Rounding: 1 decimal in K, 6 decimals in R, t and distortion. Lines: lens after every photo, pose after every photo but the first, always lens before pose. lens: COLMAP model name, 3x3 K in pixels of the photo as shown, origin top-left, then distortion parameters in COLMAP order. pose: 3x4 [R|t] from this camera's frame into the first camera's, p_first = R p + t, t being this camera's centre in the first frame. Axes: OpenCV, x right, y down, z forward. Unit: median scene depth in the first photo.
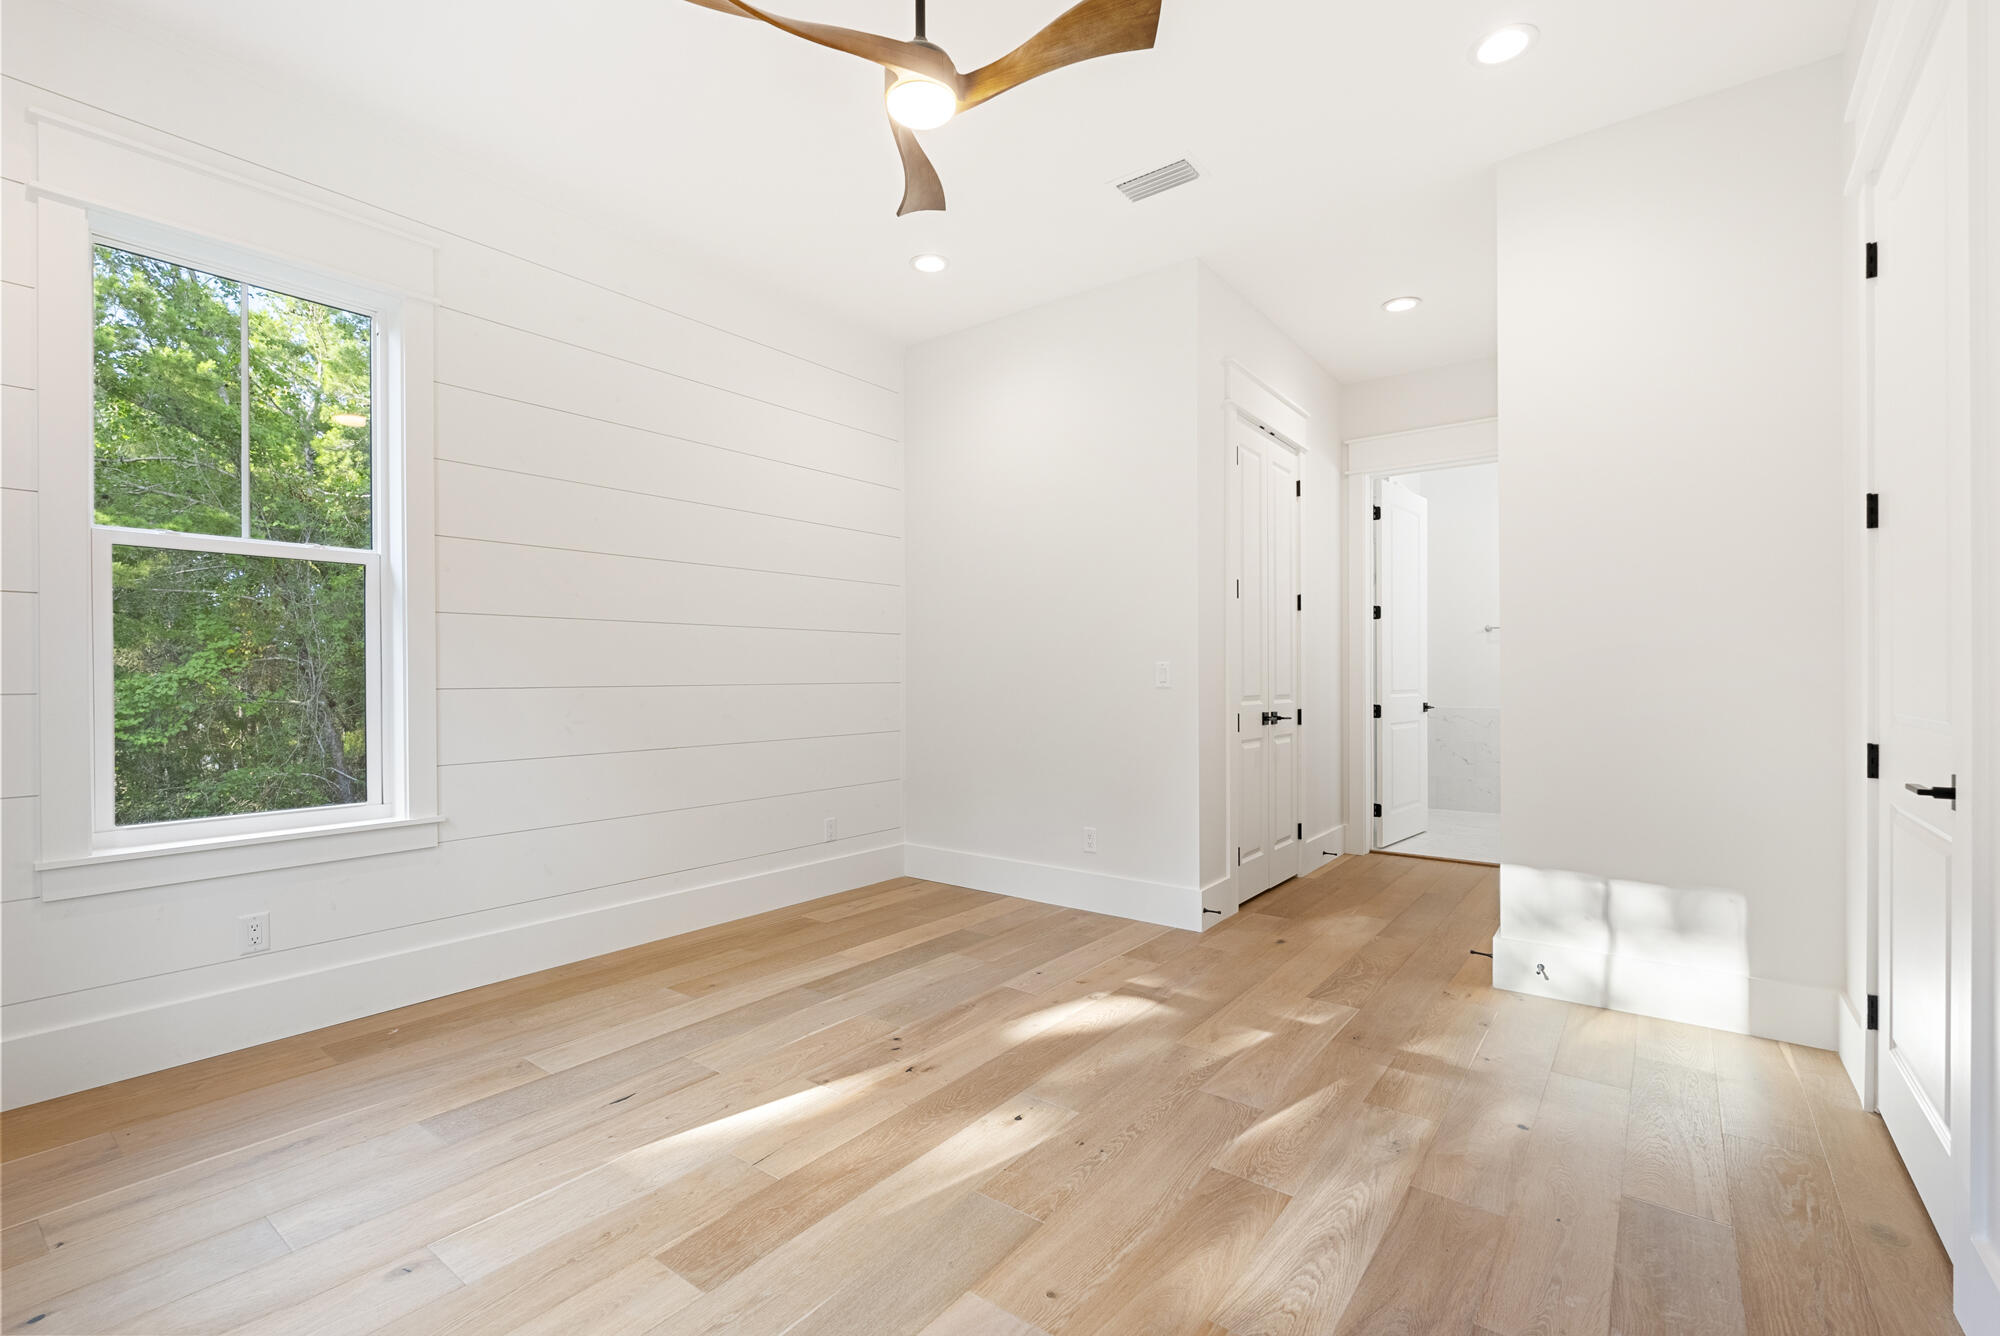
lens RADIAL K [[872.4, 0, 1027.3], [0, 872.4, 679.1], [0, 0, 1]] dist [0.001283, 0.000175]
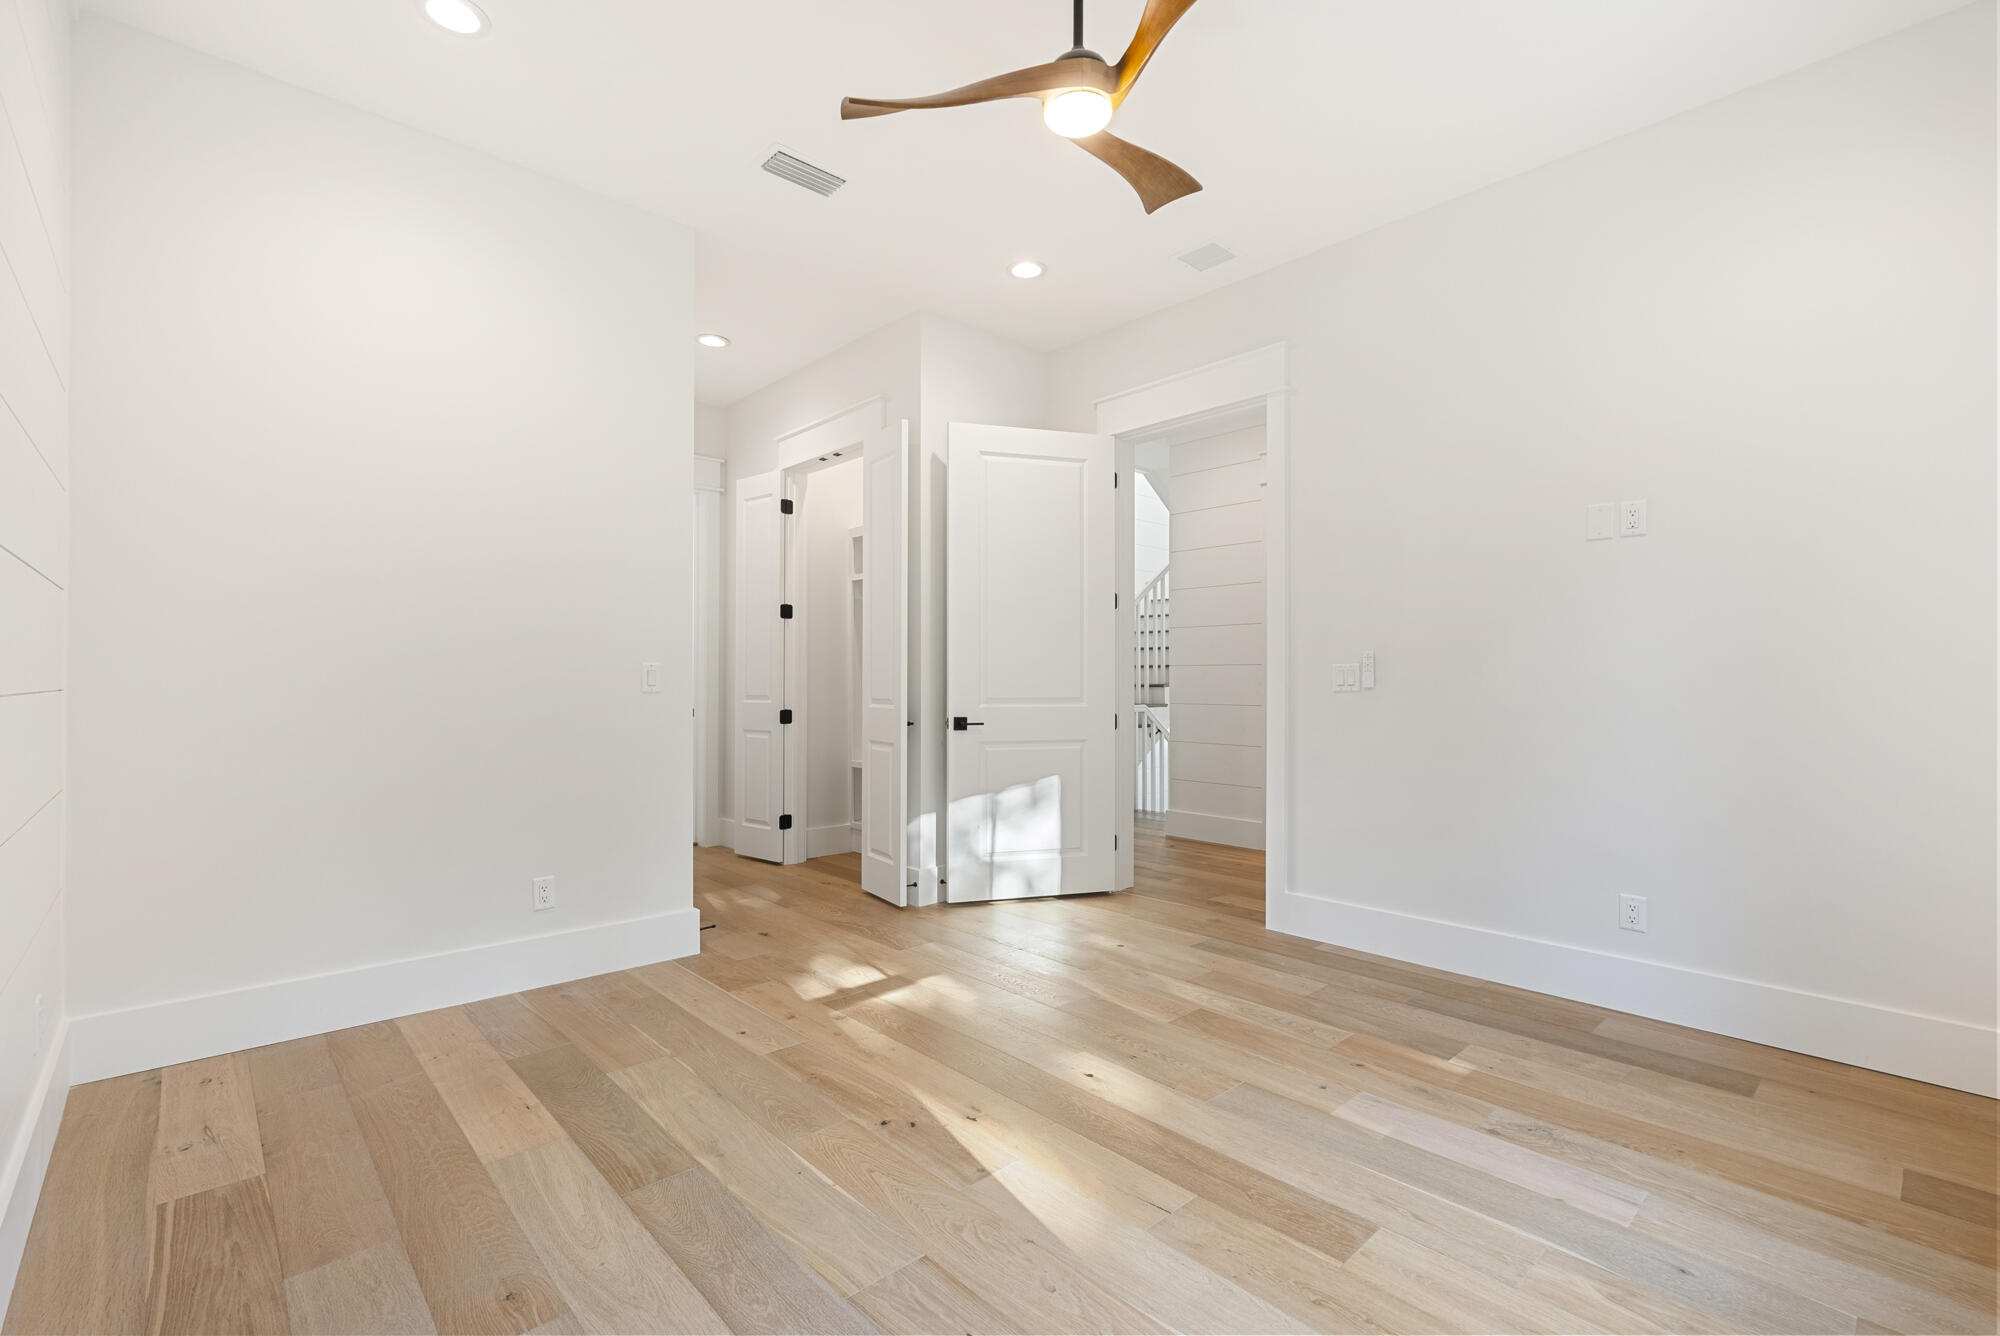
lens RADIAL K [[885.5, 0, 996.7], [0, 885.5, 680.1], [0, 0, 1]] dist [-0.002114, -0.000171]
pose [[0.191707, 0.002596, 0.981449, -0.719196], [0.000535, 0.999996, -0.002750, 0.010711], [-0.981452, 0.001052, 0.191705, 0.584863]]
